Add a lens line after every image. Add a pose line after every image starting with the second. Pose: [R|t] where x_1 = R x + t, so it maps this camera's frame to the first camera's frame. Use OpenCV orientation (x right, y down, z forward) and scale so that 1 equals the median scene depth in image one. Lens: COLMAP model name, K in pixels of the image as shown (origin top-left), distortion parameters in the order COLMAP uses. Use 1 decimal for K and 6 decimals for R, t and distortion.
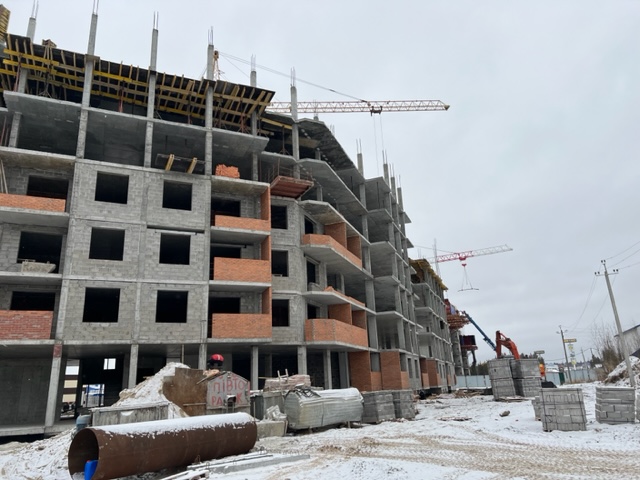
lens RADIAL K [[481.5, 0, 320.0], [0, 481.5, 240.0], [0, 0, 1]] dist [0.001627, 0.000567]
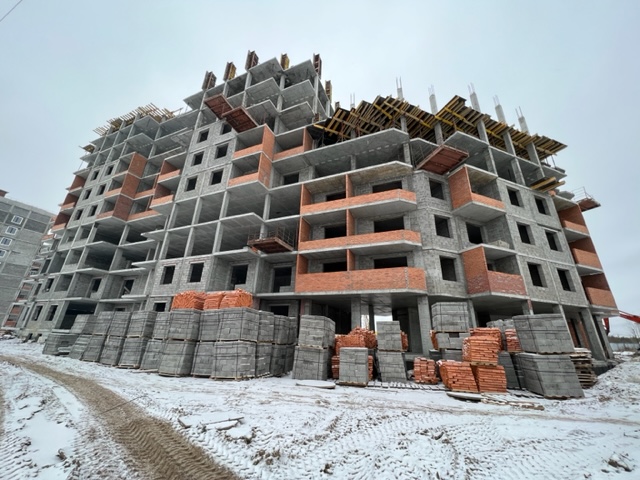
lens RADIAL K [[255.4, 0, 320.0], [0, 255.4, 240.0], [0, 0, 1]] dist [-0.001123, -0.000075]
pose [[0.995374, 0.069354, -0.066492, -0.991002], [-0.074088, 0.994678, -0.071597, 0.128080], [0.061173, 0.076192, 0.995215, 0.191968]]
